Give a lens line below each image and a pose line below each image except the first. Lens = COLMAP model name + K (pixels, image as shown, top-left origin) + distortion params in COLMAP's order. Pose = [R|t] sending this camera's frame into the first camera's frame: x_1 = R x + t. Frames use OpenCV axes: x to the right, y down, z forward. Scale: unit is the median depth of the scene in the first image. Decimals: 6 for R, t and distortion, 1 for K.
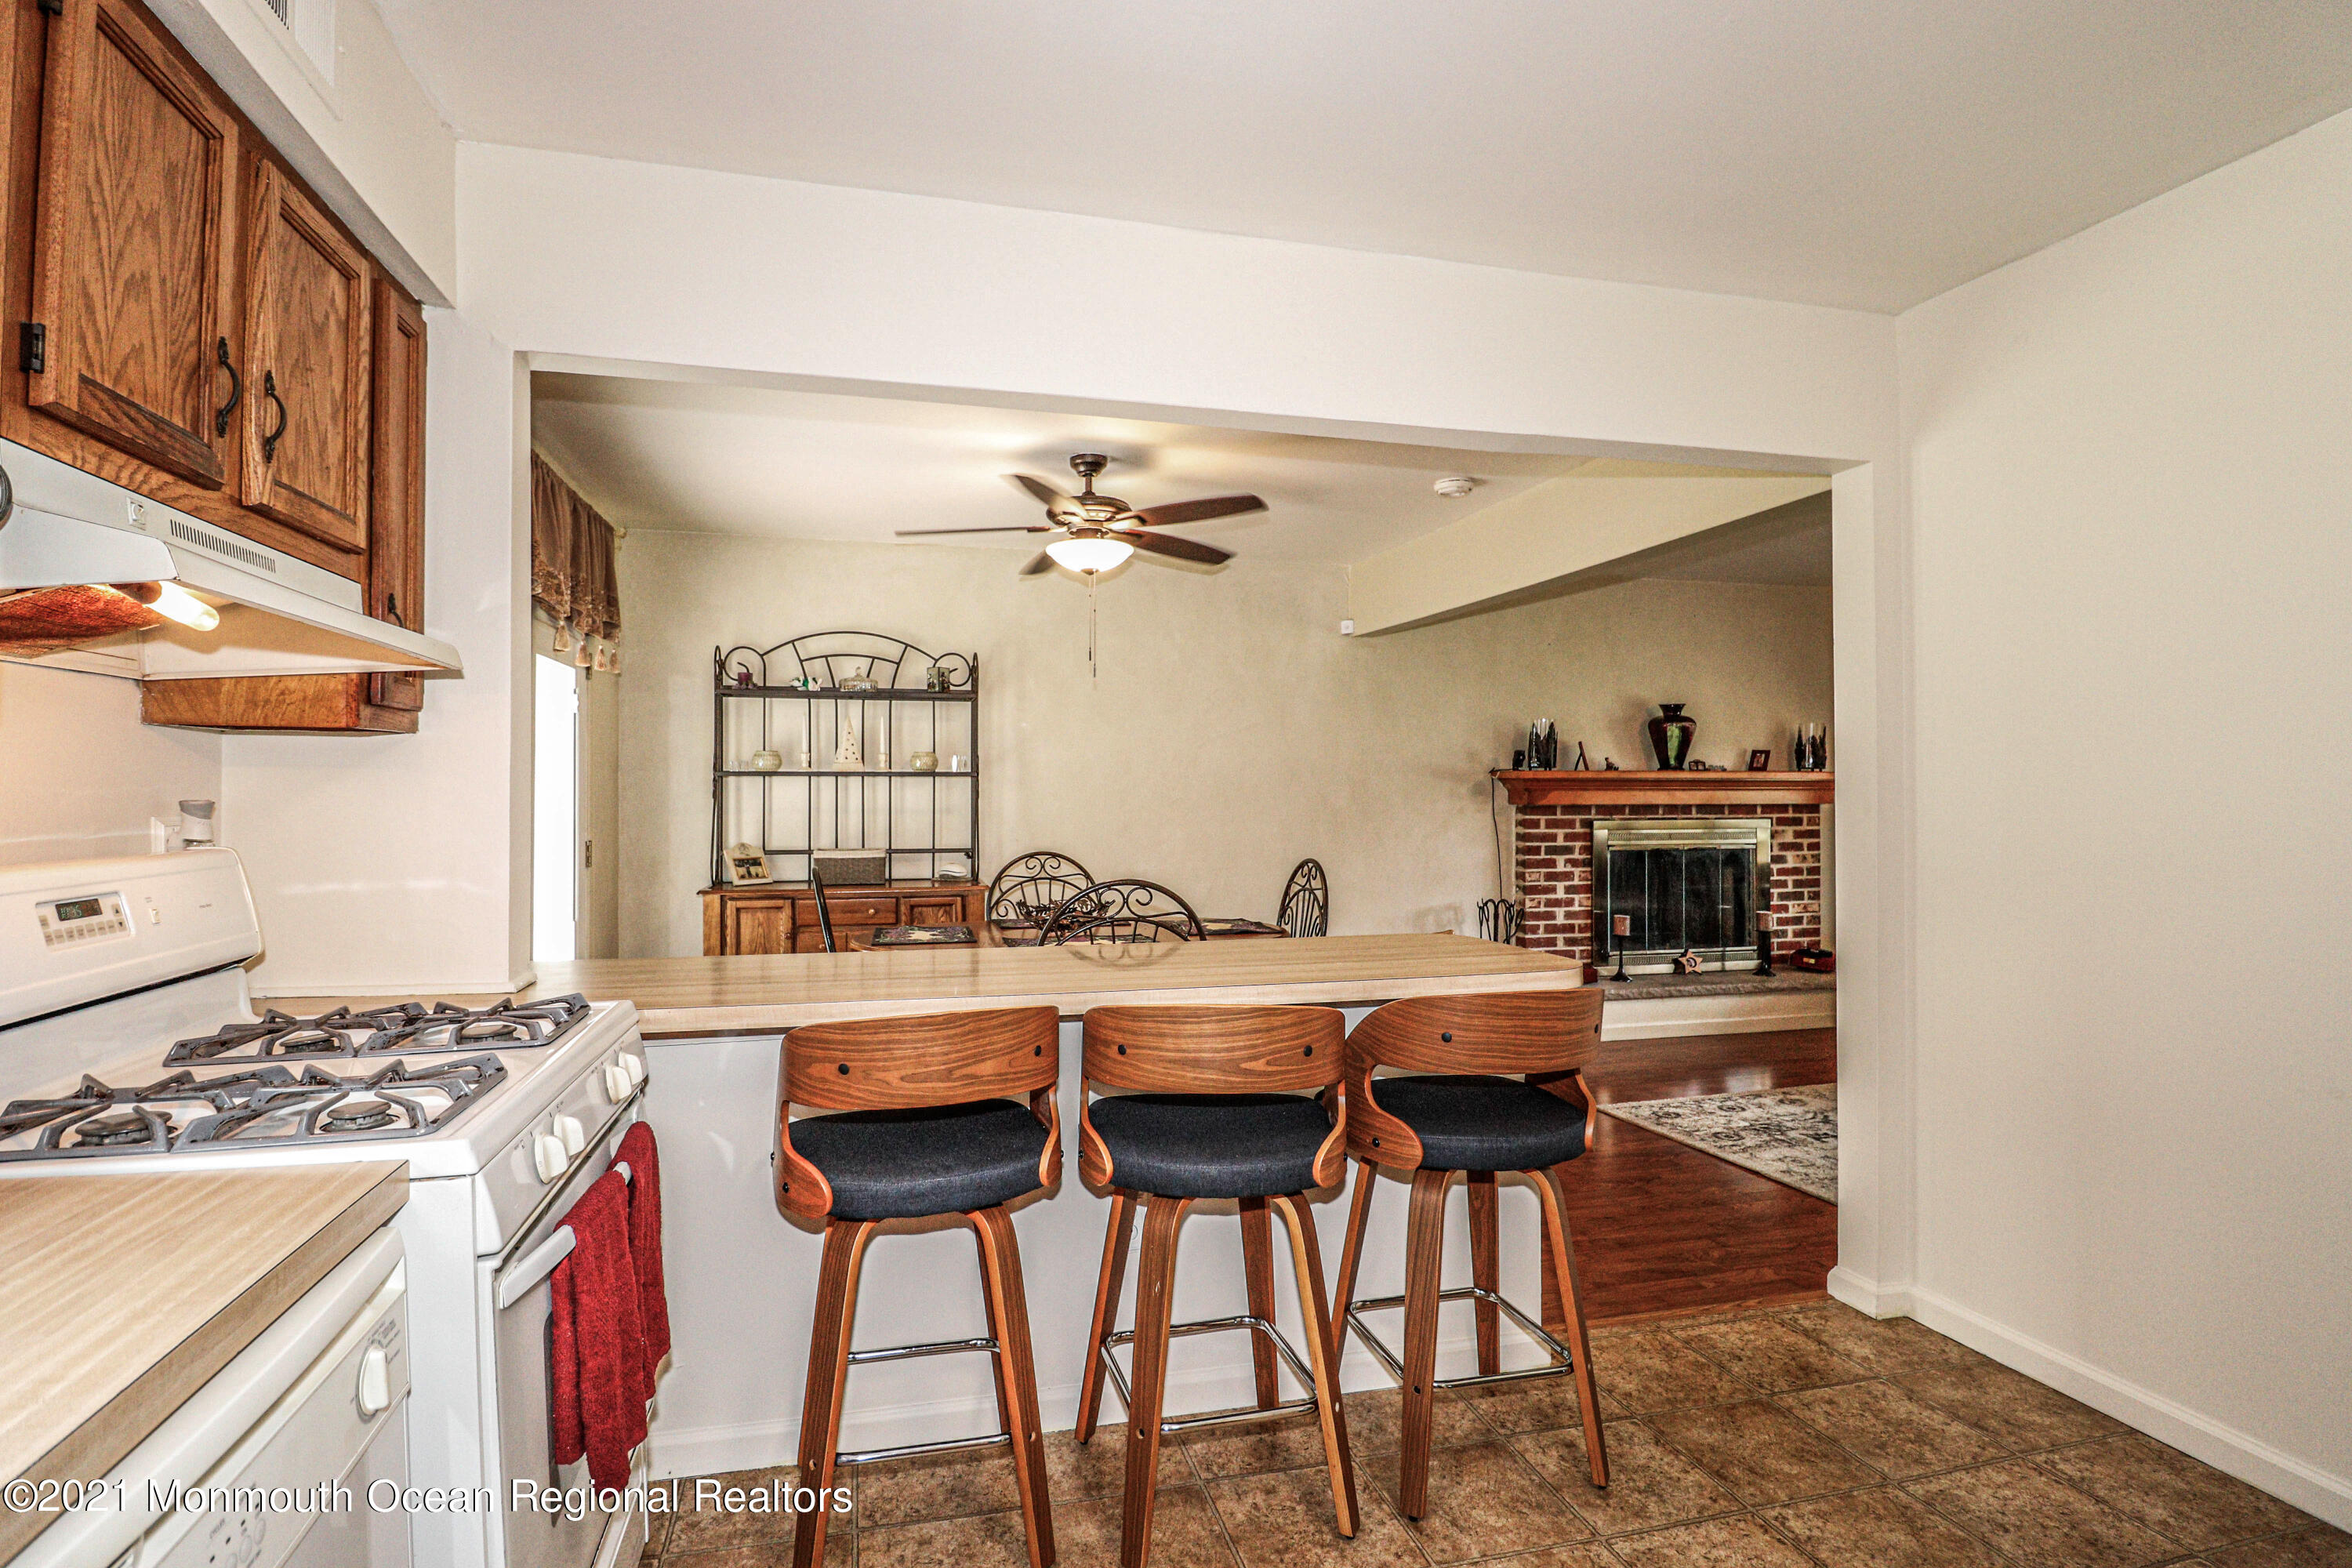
lens RADIAL K [[1107.3, 0, 1108.4], [0, 1107.3, 789.3], [0, 0, 1]] dist [0.000010, -0.009654]
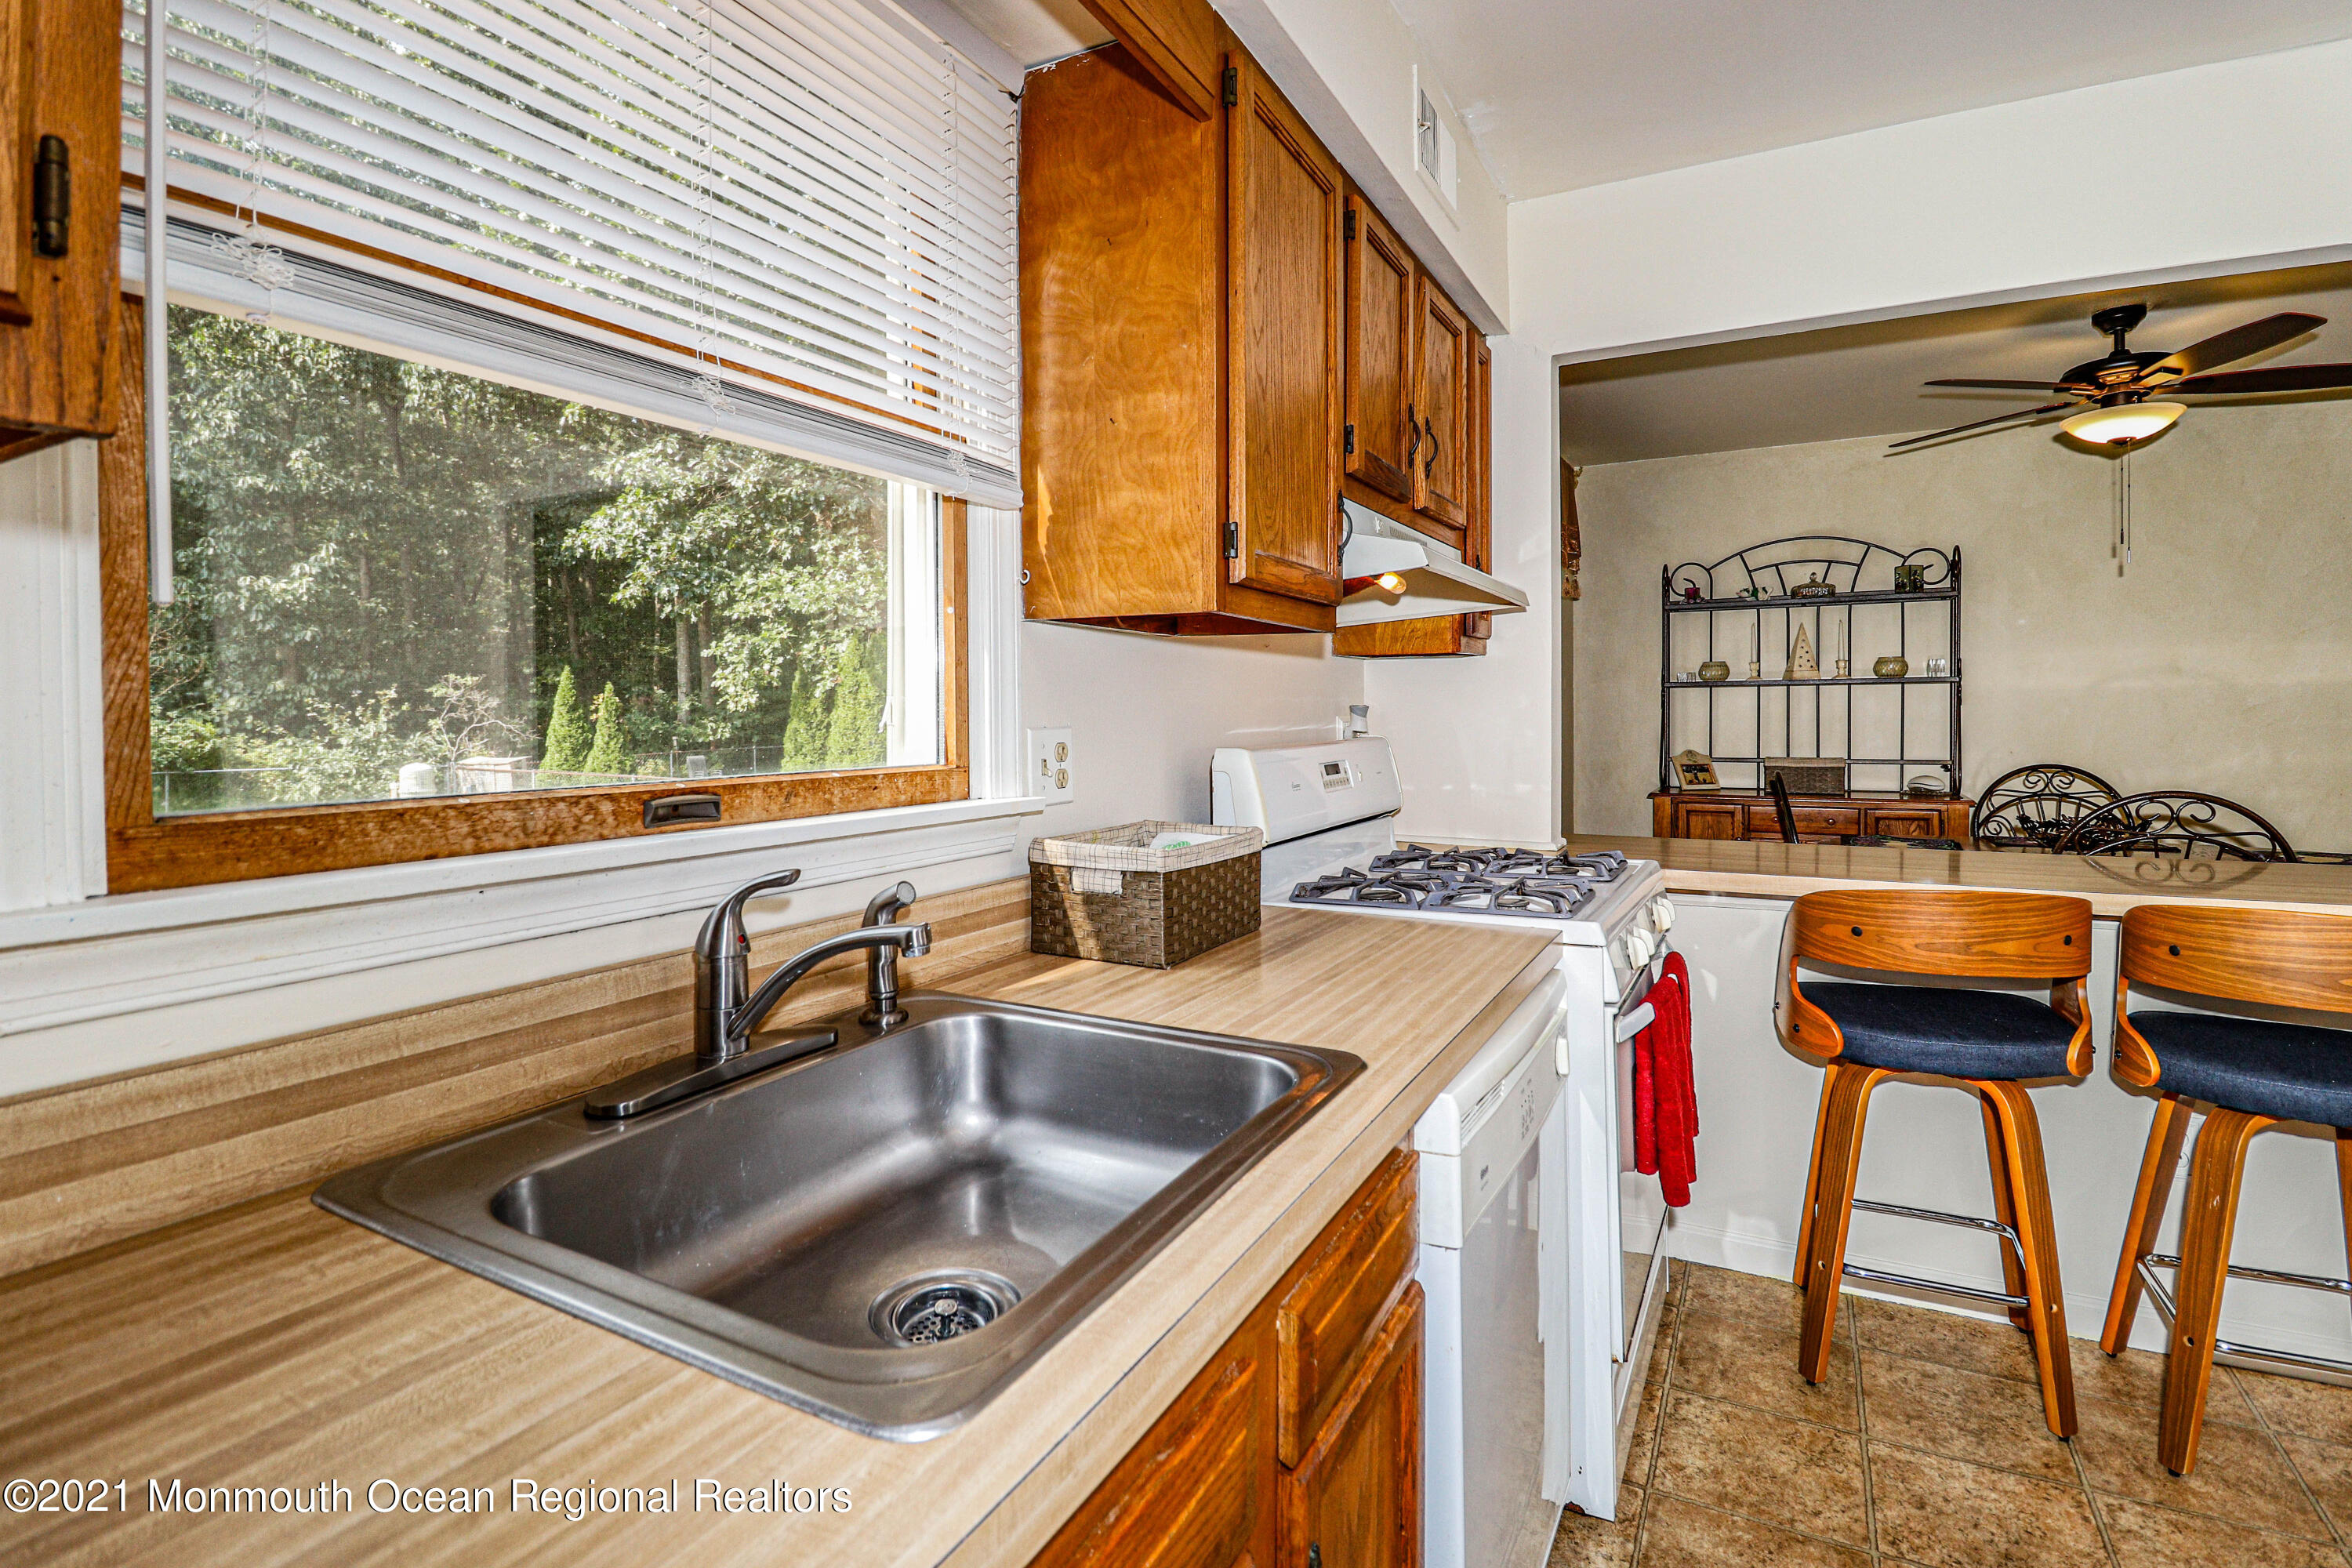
lens RADIAL K [[1107.3, 0, 1181.6], [0, 1107.3, 738.9], [0, 0, 1]] dist [0.000010, -0.009654]
pose [[0.757544, 0.009464, -0.652715, -0.019296], [0.010052, 0.999607, 0.026160, 0.013065], [0.652707, -0.026378, 0.757151, -0.290814]]
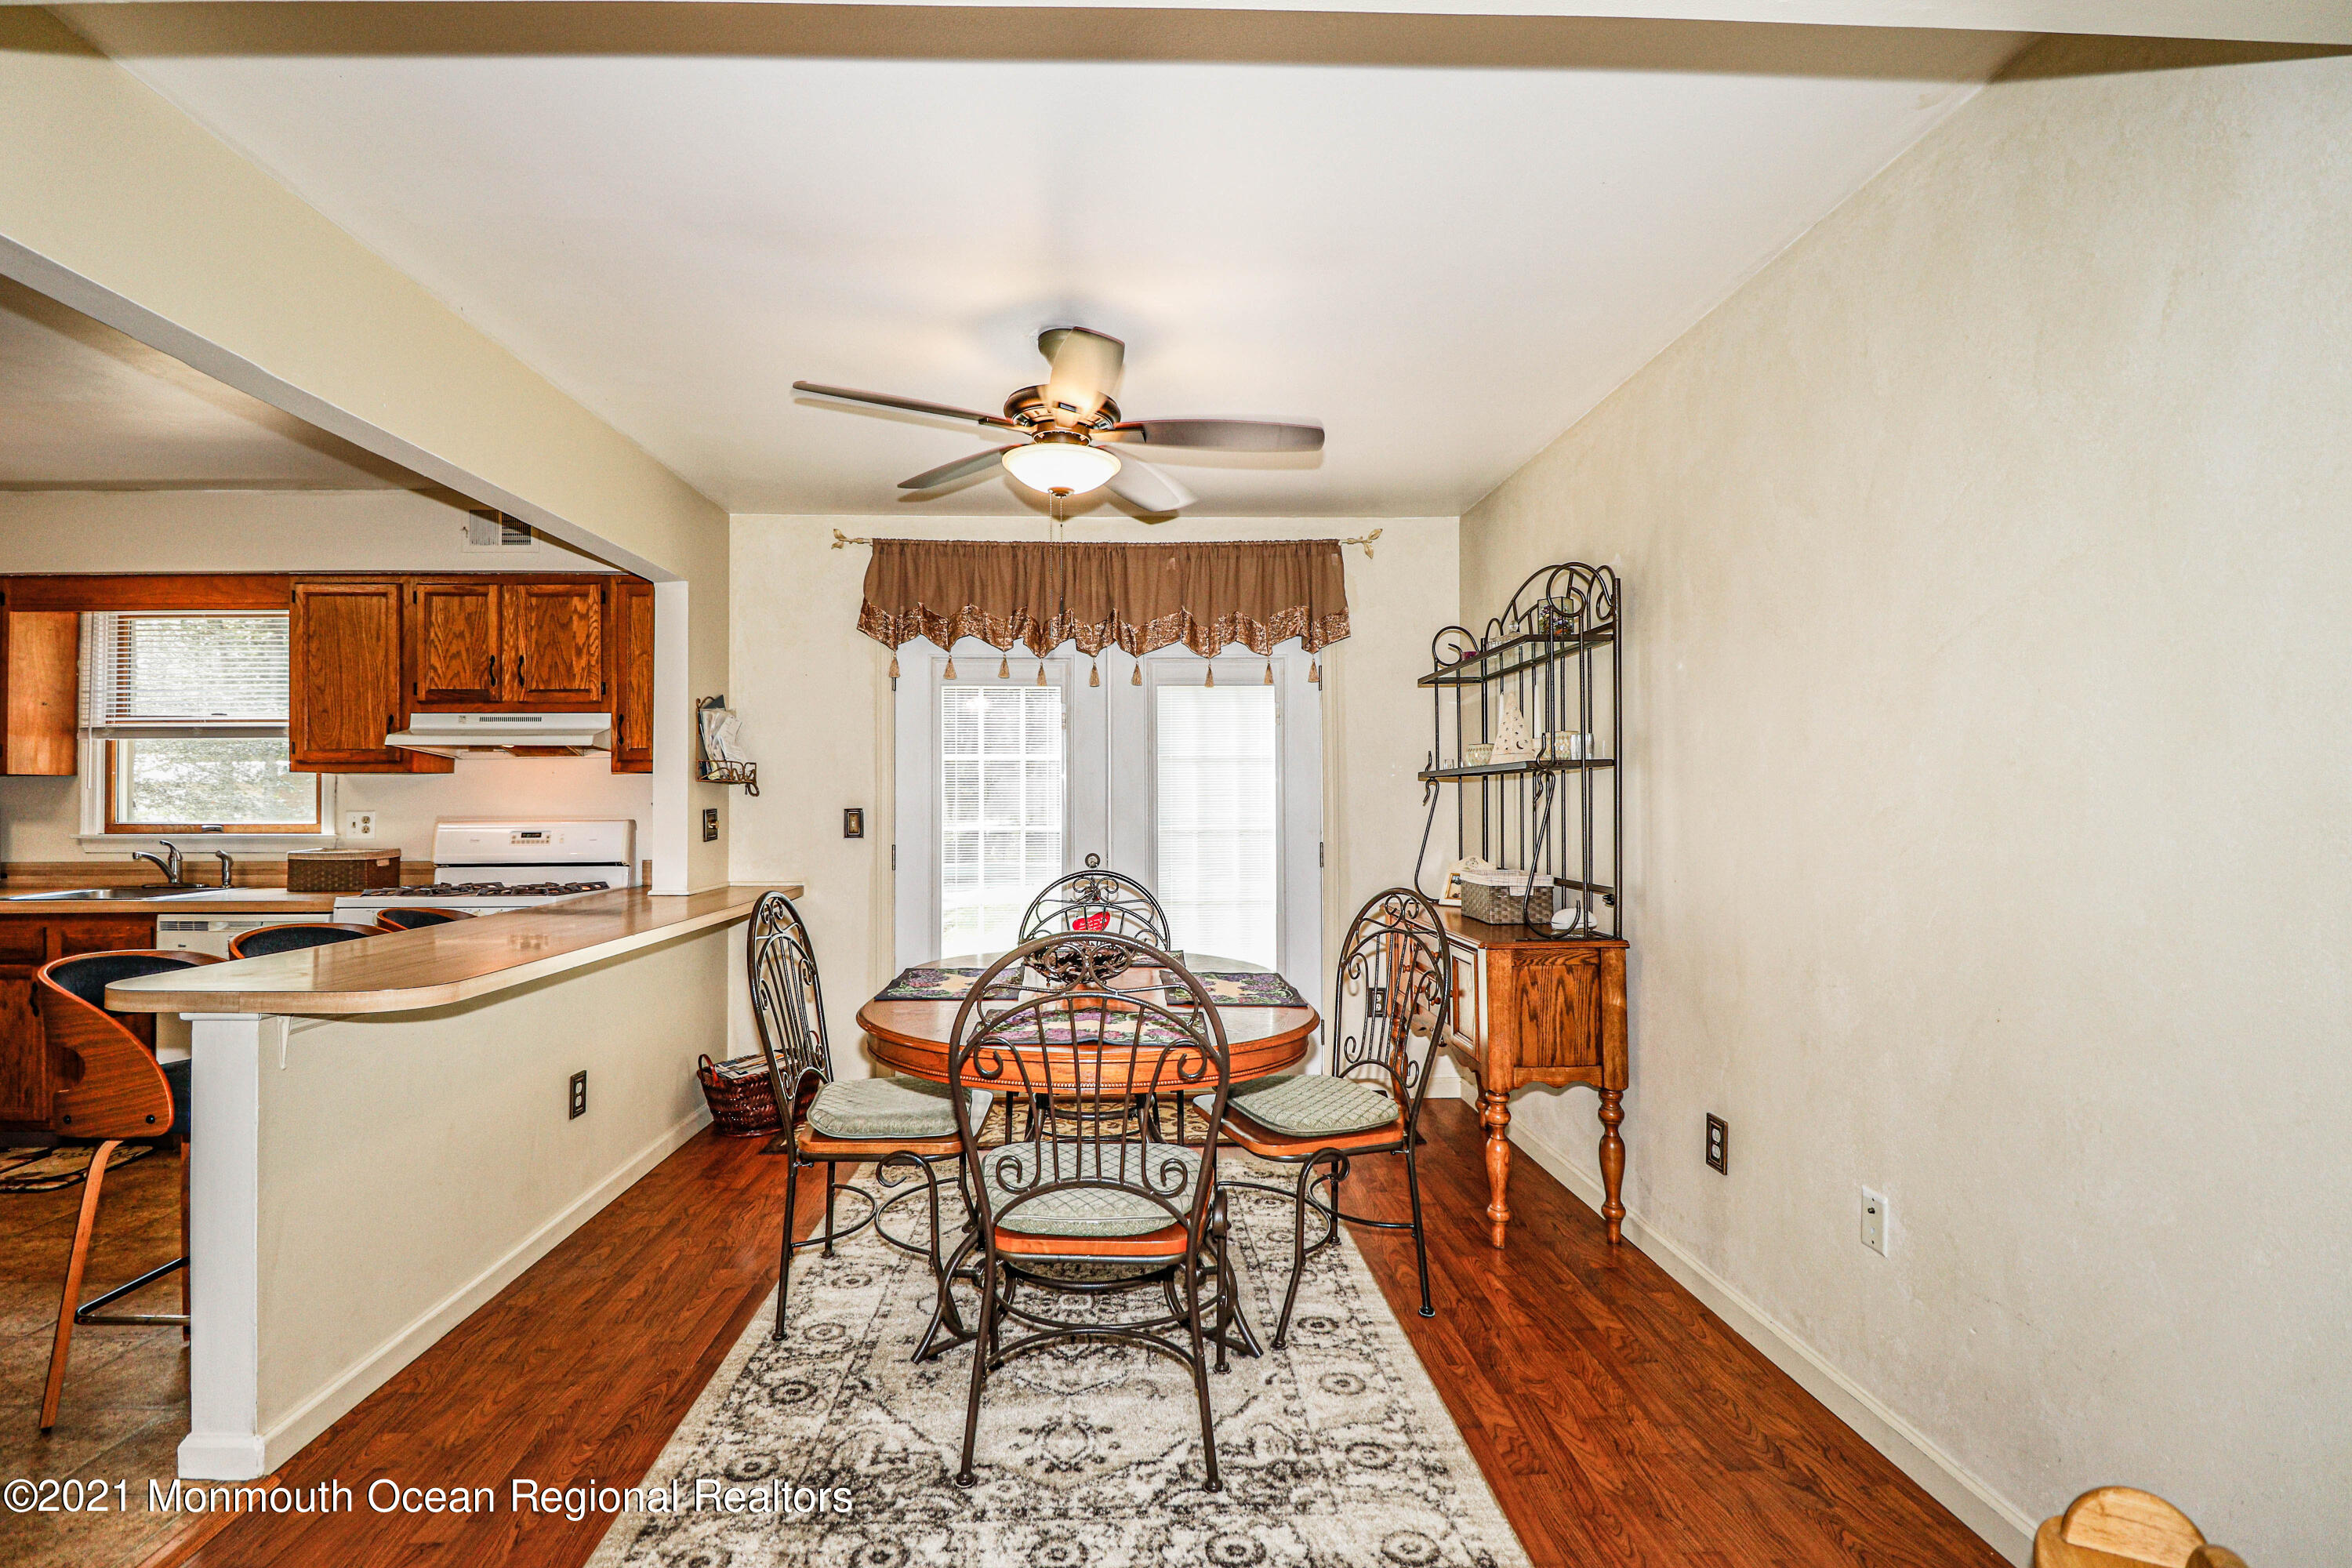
lens RADIAL K [[1107.3, 0, 1165.5], [0, 1107.3, 788.1], [0, 0, 1]] dist [0.000010, -0.009654]
pose [[-0.170123, -0.009197, -0.985380, 1.410774], [0.005607, 0.999931, -0.010301, 0.010655], [0.985407, -0.007278, -0.170059, 2.457850]]
